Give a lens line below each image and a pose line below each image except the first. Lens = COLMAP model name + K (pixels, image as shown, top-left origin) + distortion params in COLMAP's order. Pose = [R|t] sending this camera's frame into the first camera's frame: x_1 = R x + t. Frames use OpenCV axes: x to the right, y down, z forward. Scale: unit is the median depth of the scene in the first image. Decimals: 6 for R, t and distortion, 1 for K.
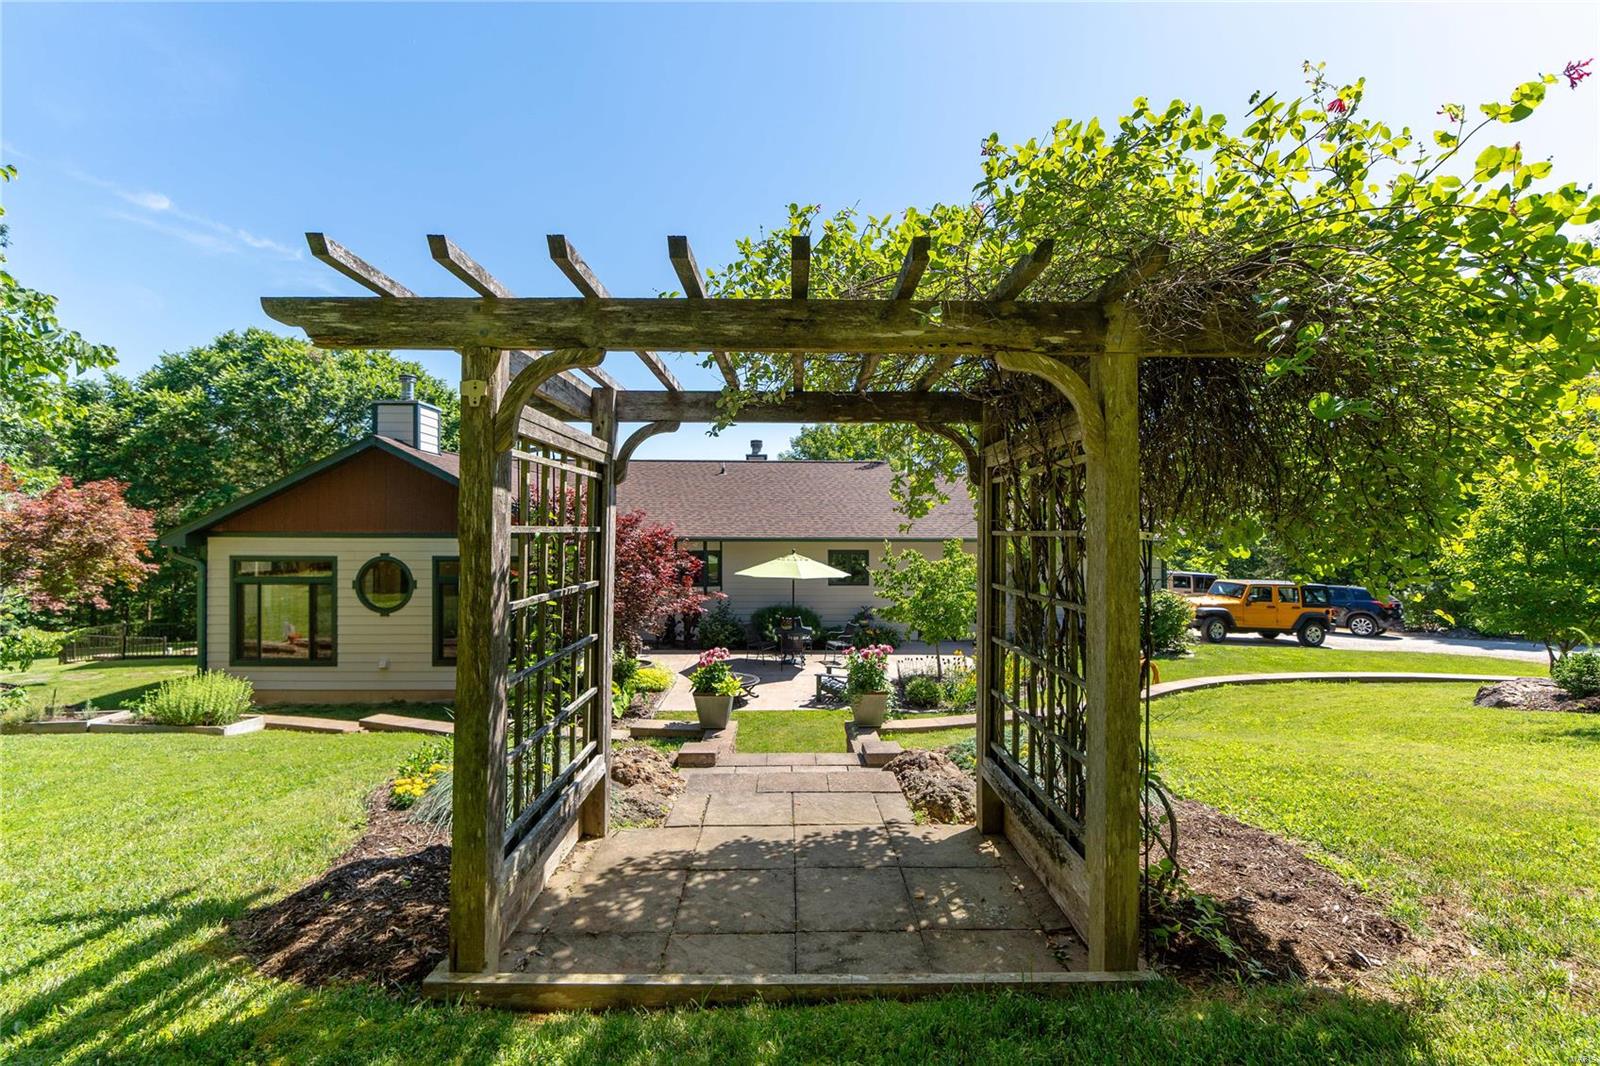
lens RADIAL K [[676.0, 0, 800.1], [0, 676.0, 533.5], [0, 0, 1]] dist [-0.004050, -0.000232]
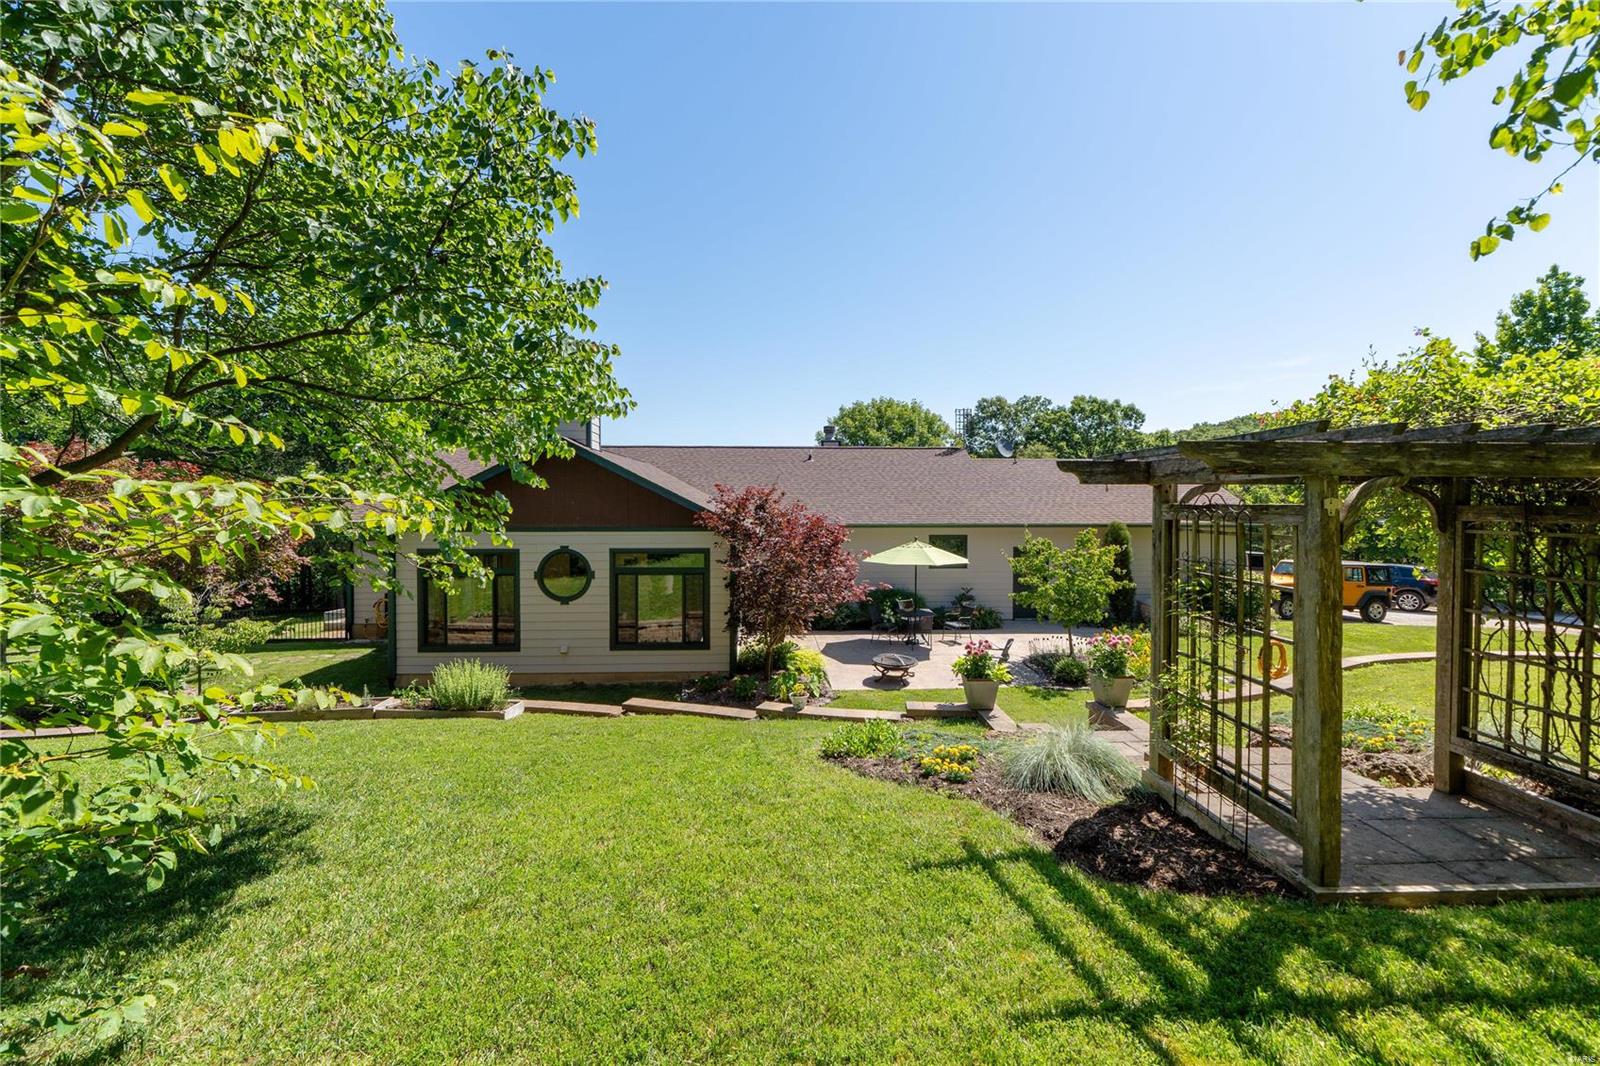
lens RADIAL K [[676.0, 0, 800.9], [0, 676.0, 528.2], [0, 0, 1]] dist [-0.004050, -0.000232]
pose [[0.999653, -0.003886, 0.026048, -0.269505], [0.002942, 0.999342, 0.036151, -0.035533], [-0.026172, -0.036062, 0.999007, -0.074140]]
